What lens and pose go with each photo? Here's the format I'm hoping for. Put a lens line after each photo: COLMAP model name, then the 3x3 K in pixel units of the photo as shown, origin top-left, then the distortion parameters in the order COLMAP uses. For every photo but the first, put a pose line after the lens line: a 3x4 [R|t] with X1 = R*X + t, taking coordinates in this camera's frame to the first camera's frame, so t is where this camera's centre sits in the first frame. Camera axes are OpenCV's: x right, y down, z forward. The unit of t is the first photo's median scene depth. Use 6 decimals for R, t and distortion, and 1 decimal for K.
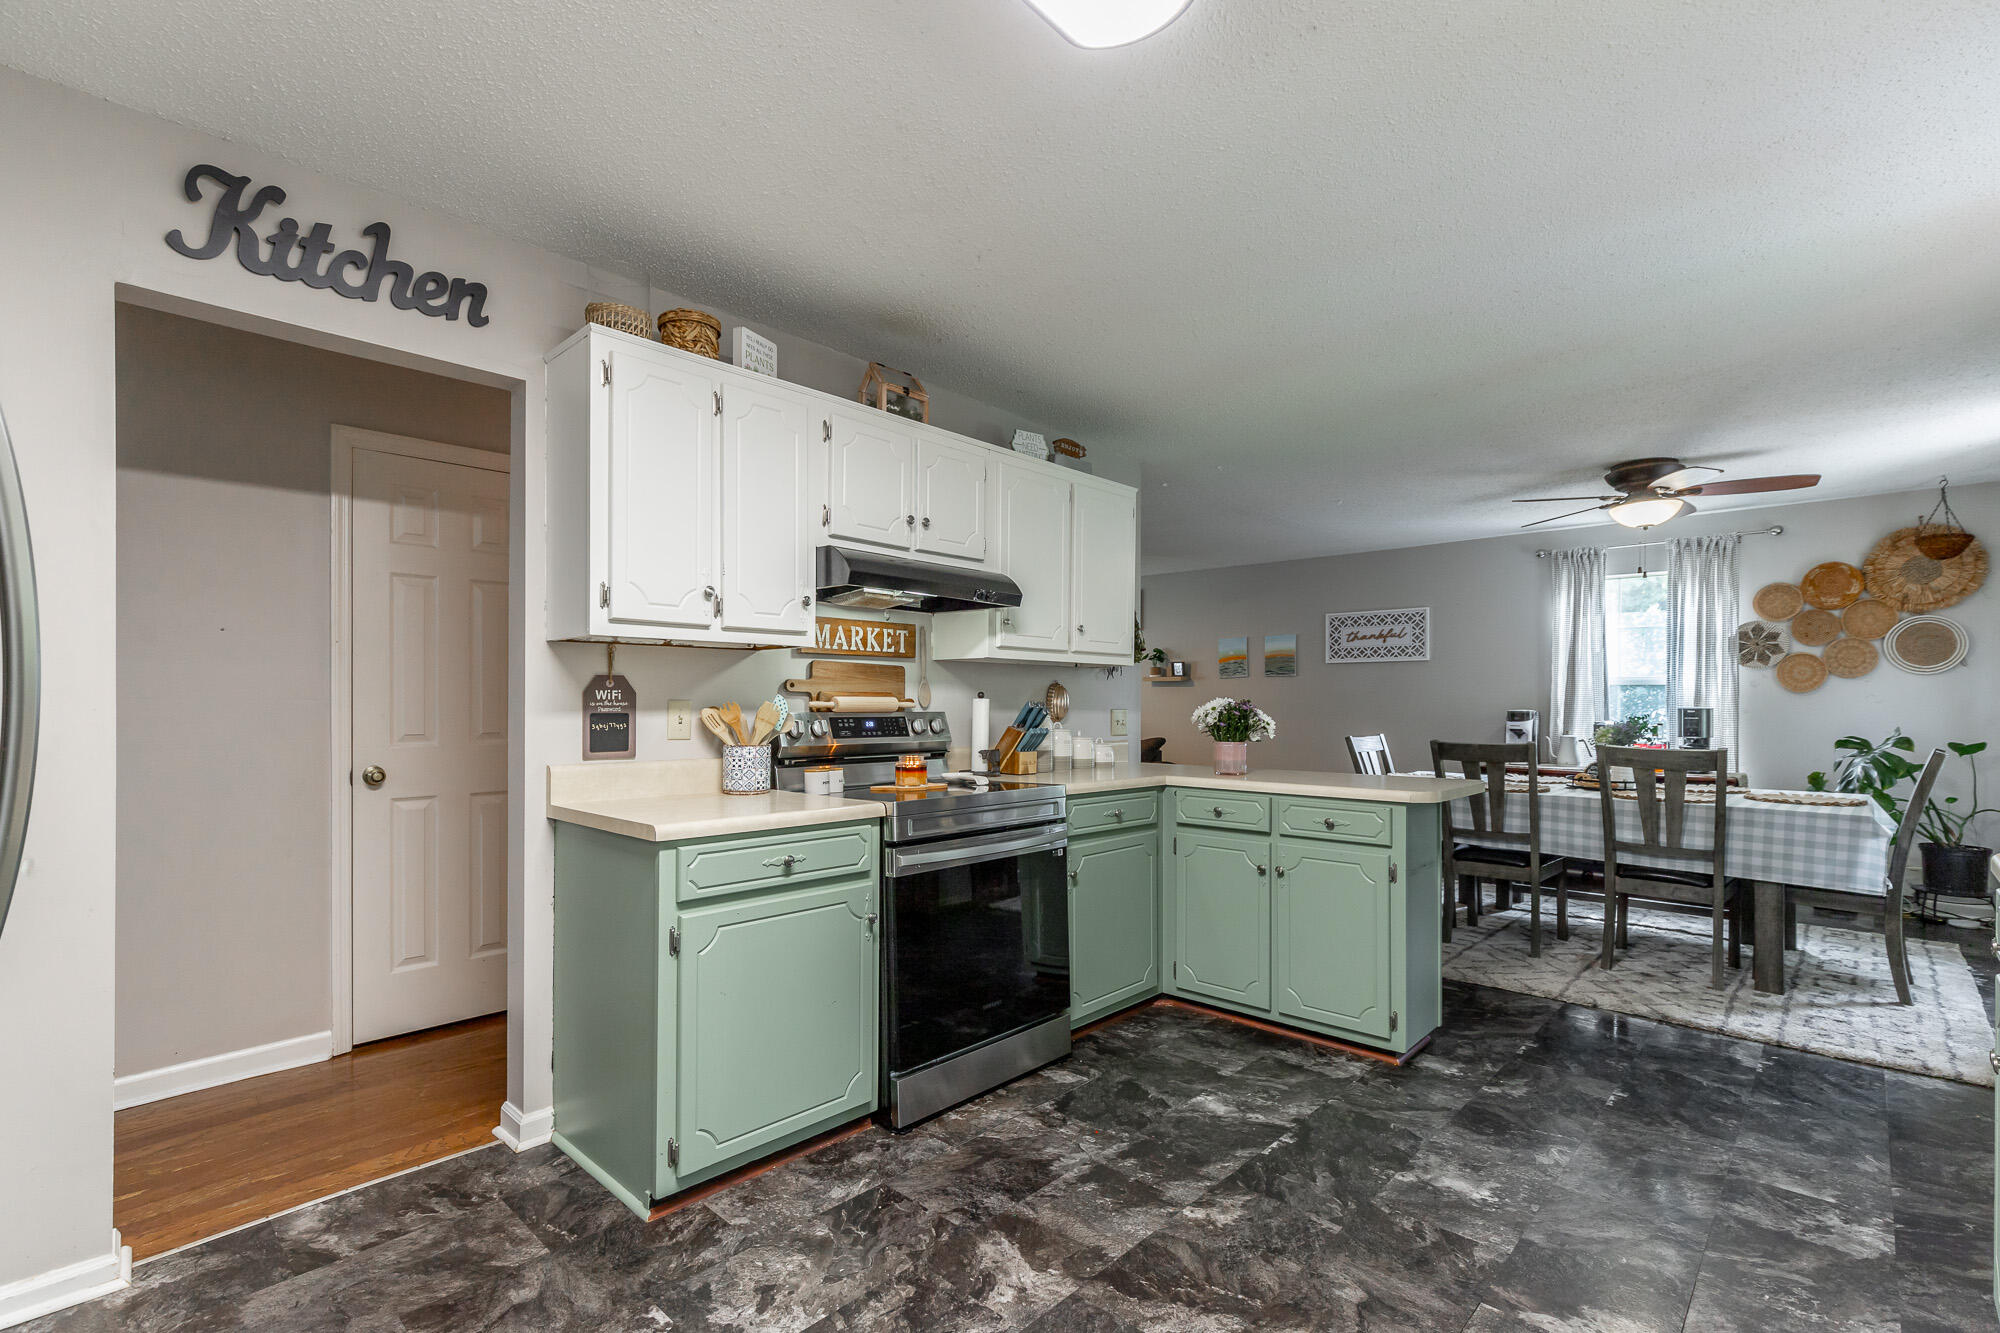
lens RADIAL K [[906.8, 0, 999.9], [0, 906.8, 696.1], [0, 0, 1]] dist [0.000840, 0.000999]
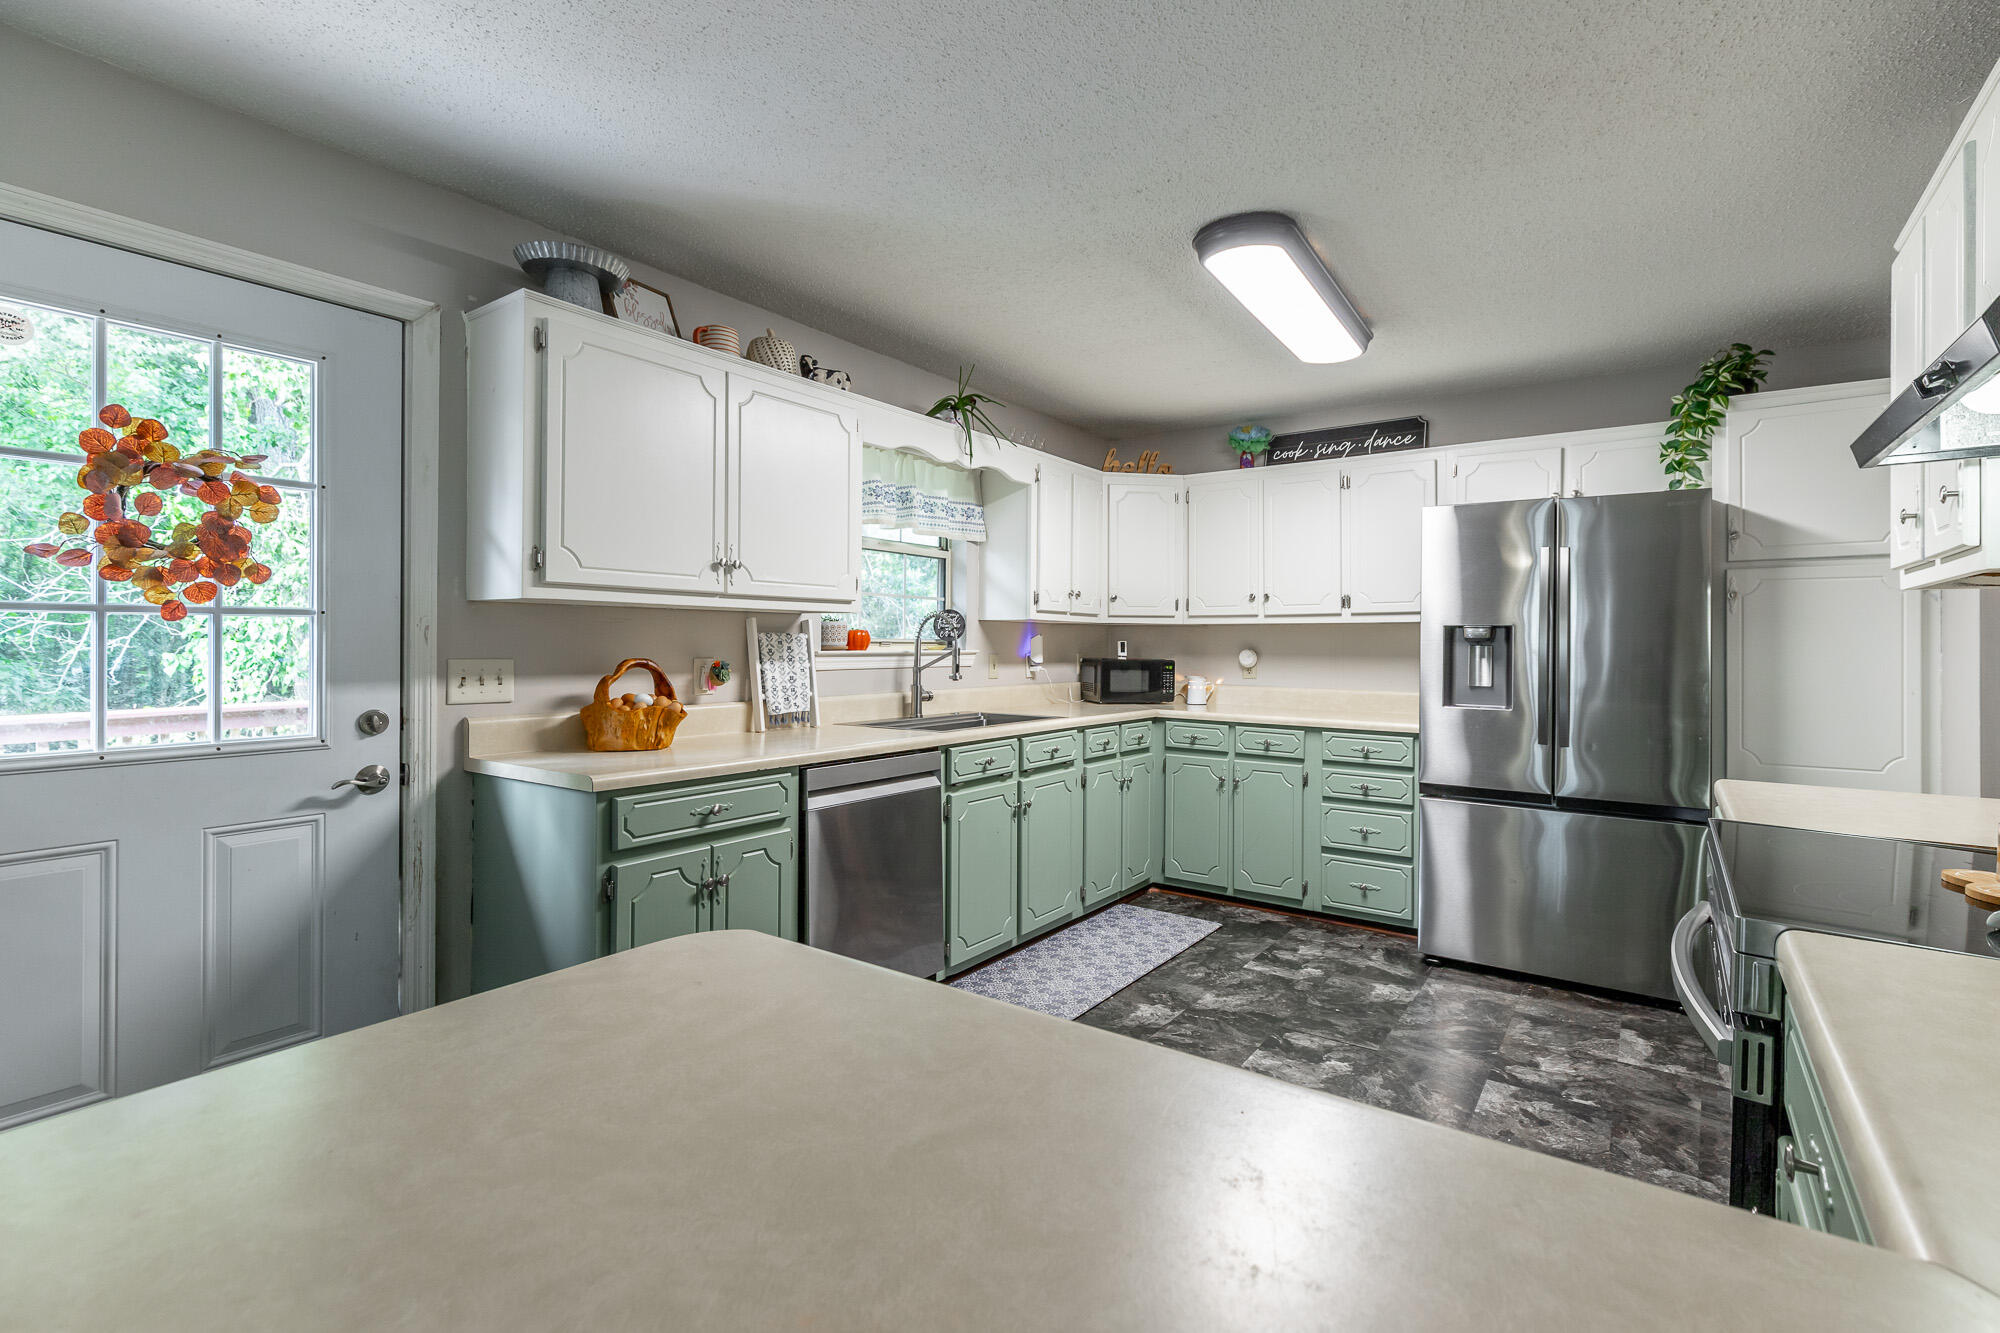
lens RADIAL K [[907.3, 0, 1034.2], [0, 907.3, 640.5], [0, 0, 1]] dist [0.007836, -0.000825]
pose [[-0.988359, -0.009907, -0.151815, 0.386036], [-0.008377, 0.999907, -0.010716, -0.001528], [0.151908, -0.009320, -0.988351, 1.287825]]
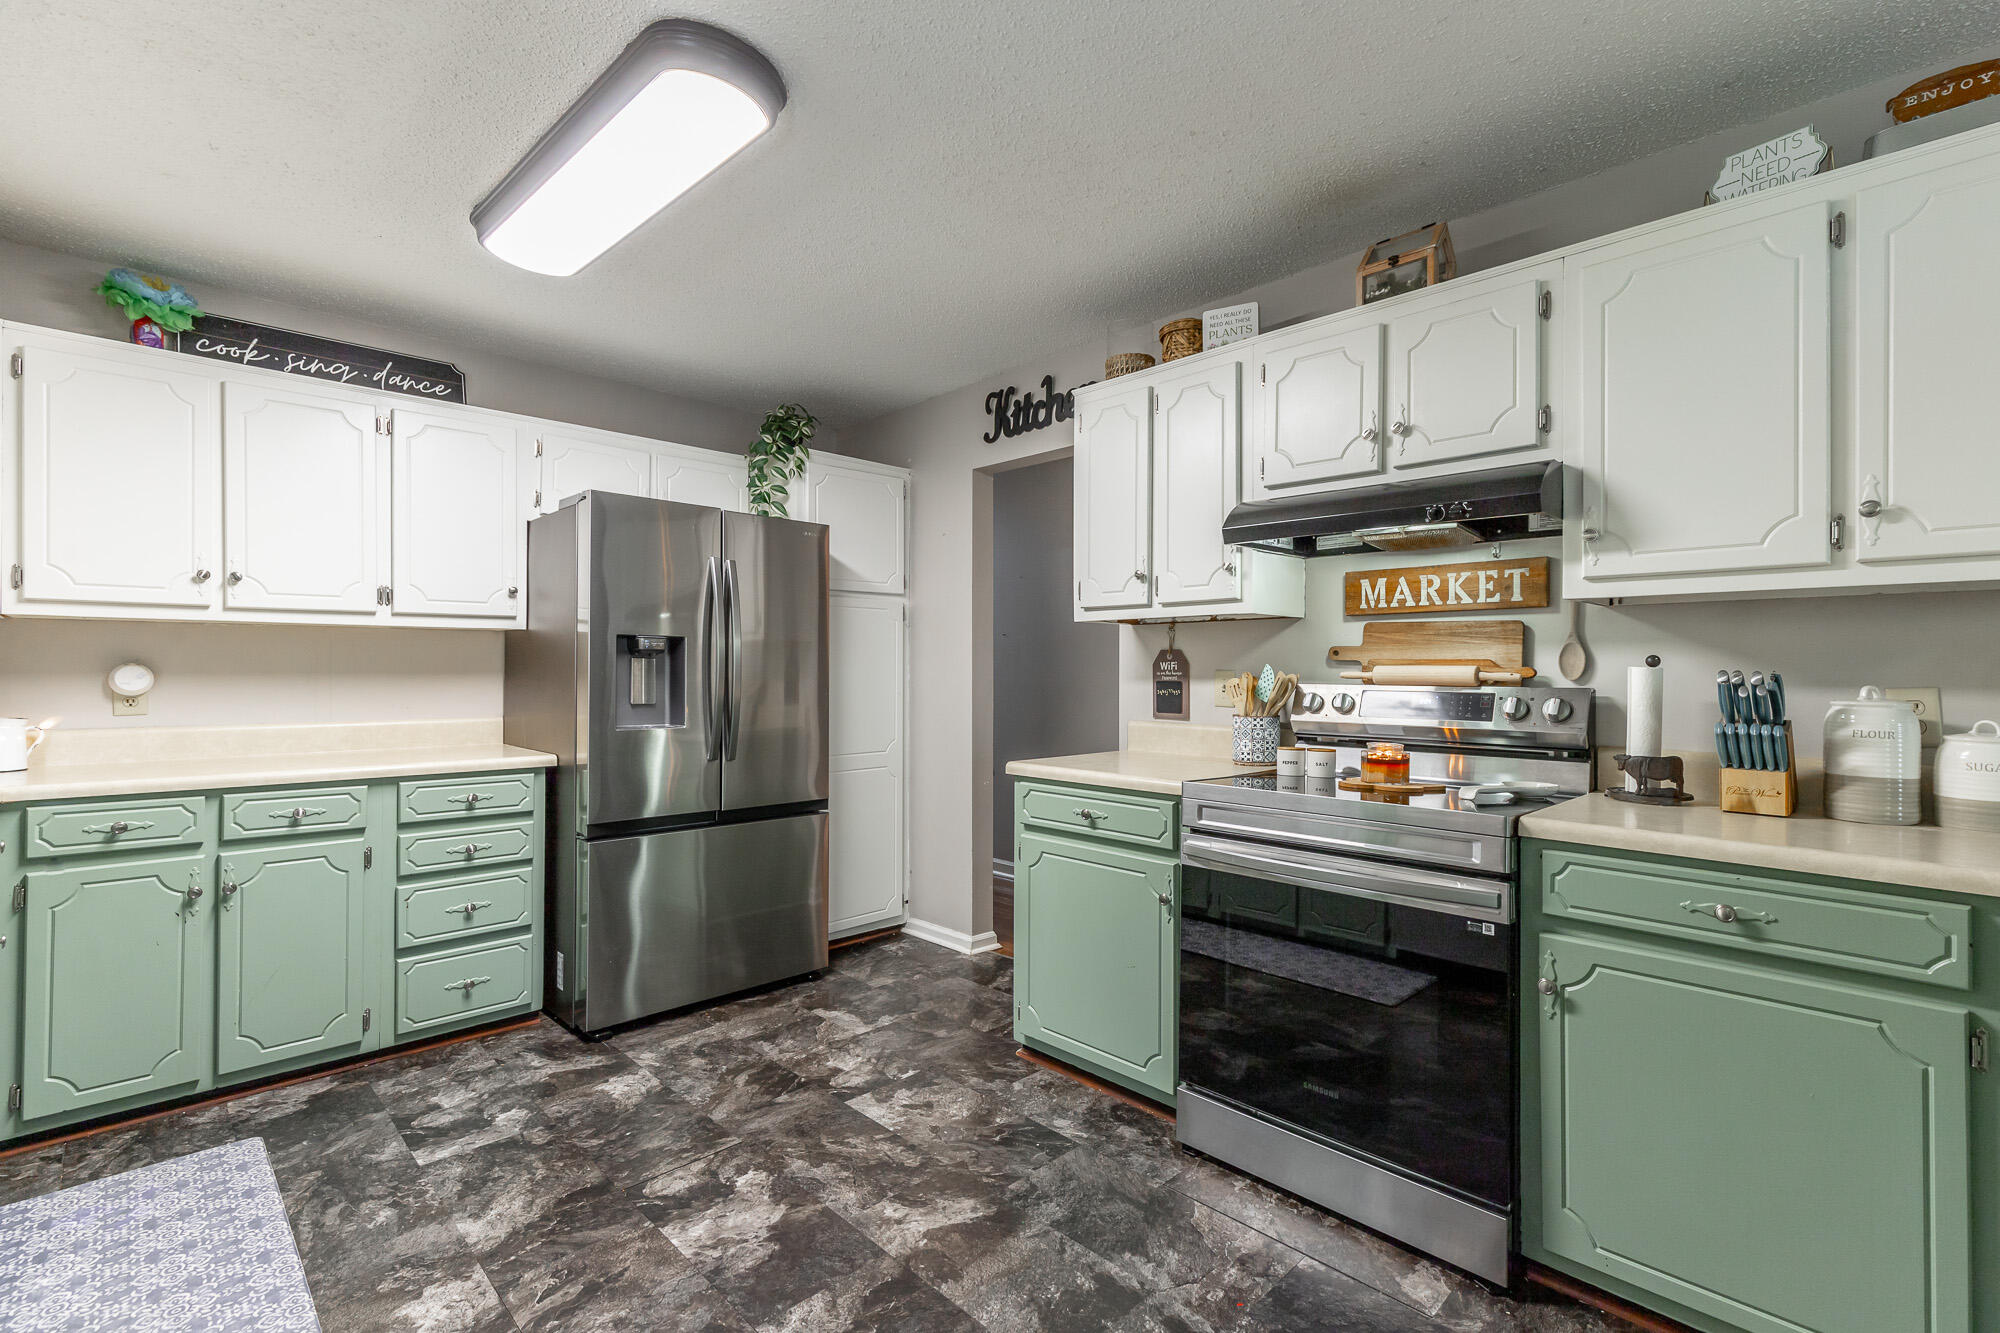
lens RADIAL K [[900.9, 0, 1012.0], [0, 900.9, 661.0], [0, 0, 1]] dist [0.001994, 0.001674]
pose [[-0.034239, -0.012334, -0.999338, 0.649565], [0.003893, 0.999915, -0.012475, 0.005213], [0.999406, -0.004318, -0.034188, 0.699818]]
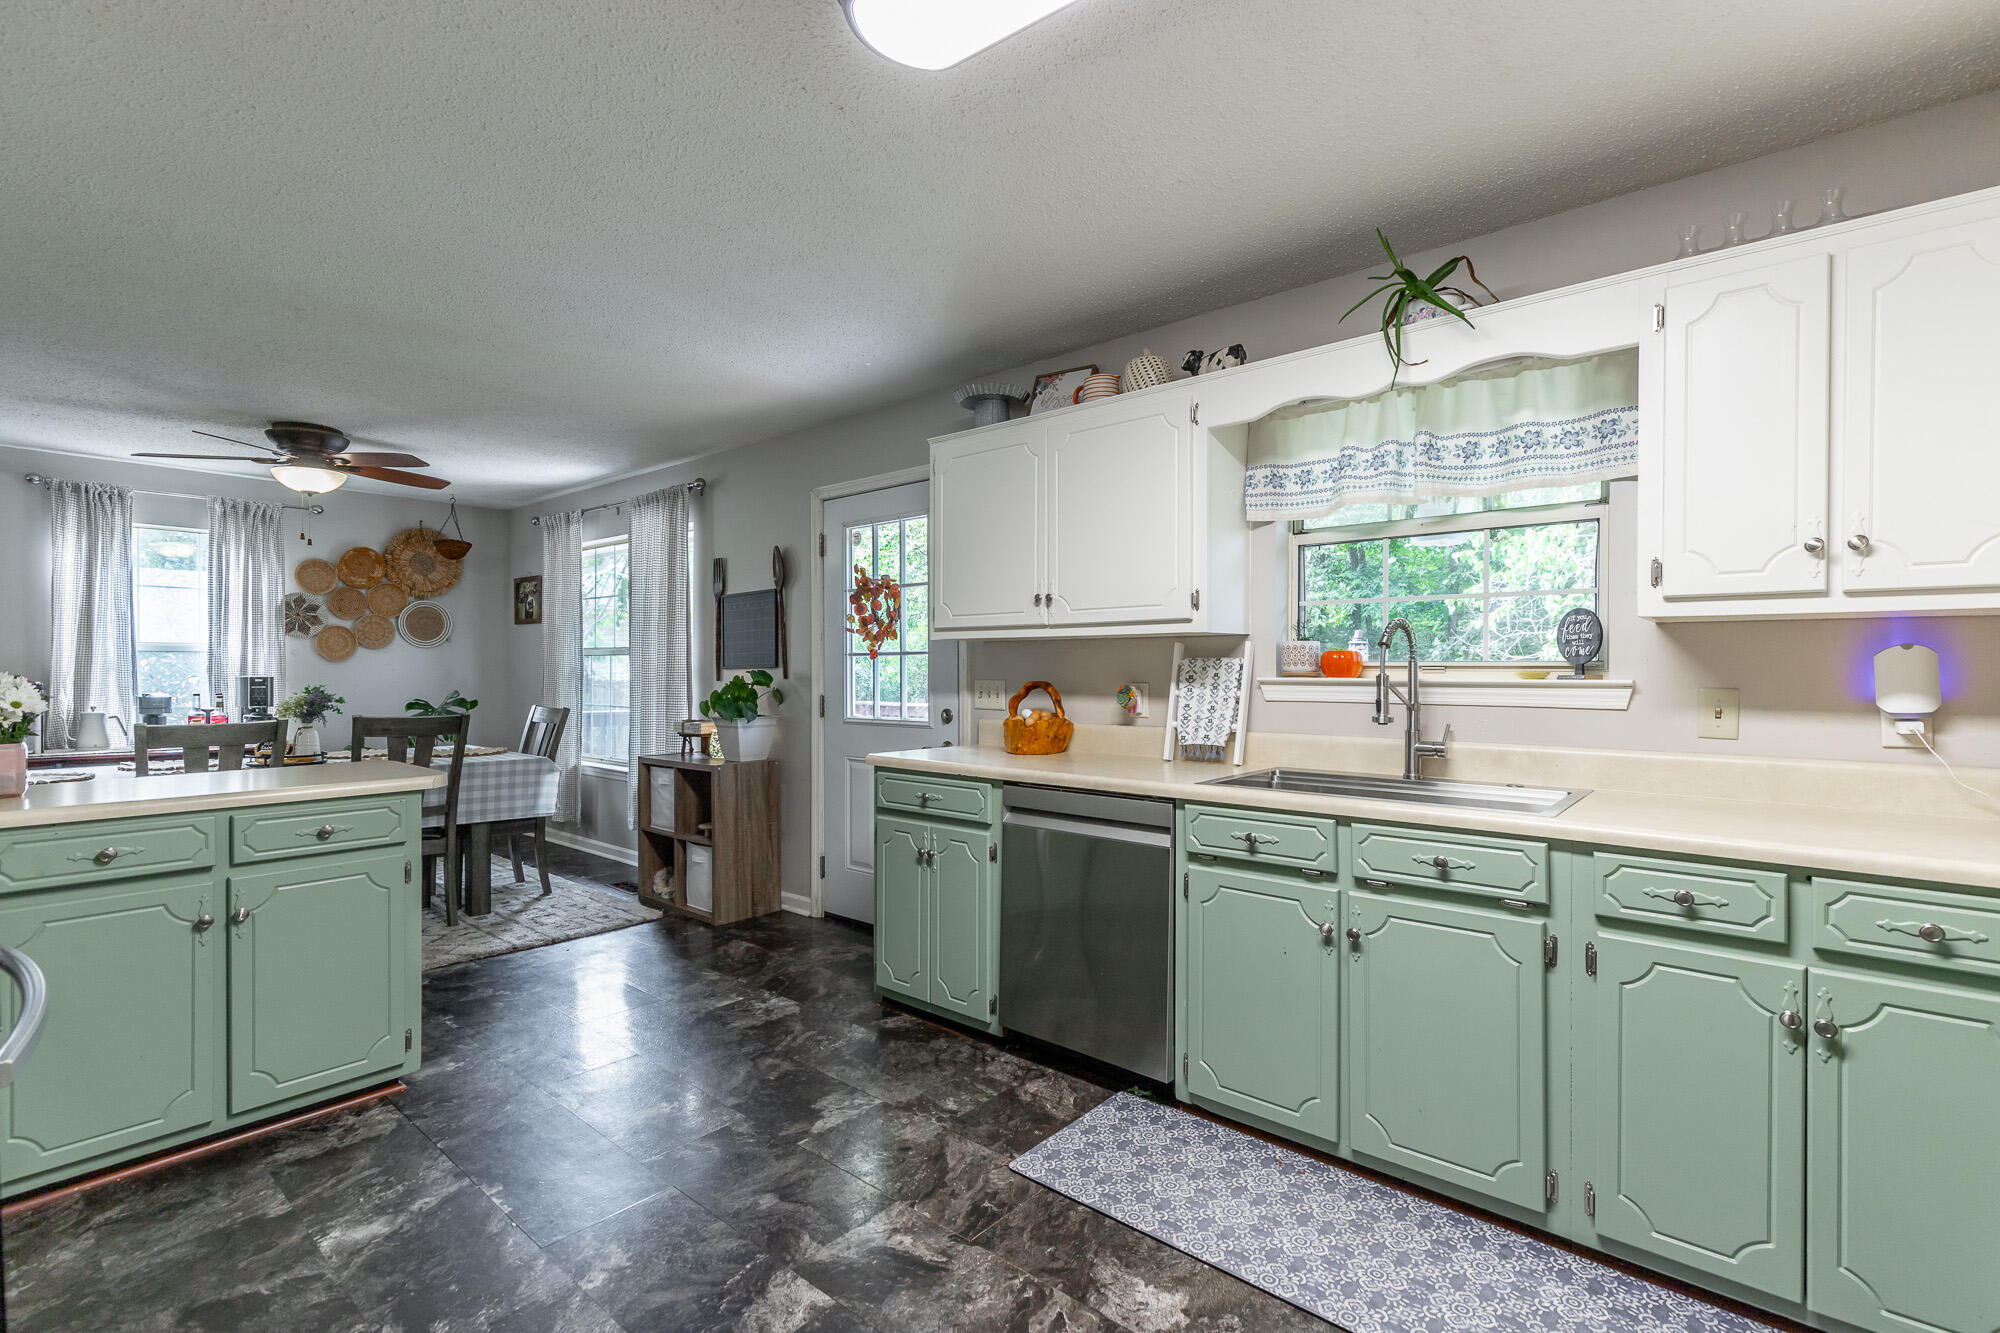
lens RADIAL K [[897.6, 0, 998.6], [0, 897.6, 673.9], [0, 0, 1]] dist [0.002538, 0.000591]
pose [[-0.044083, -0.009653, 0.998981, -0.443964], [-0.007195, 0.999930, 0.009345, -0.008881], [-0.999002, -0.006776, -0.044150, 0.454904]]
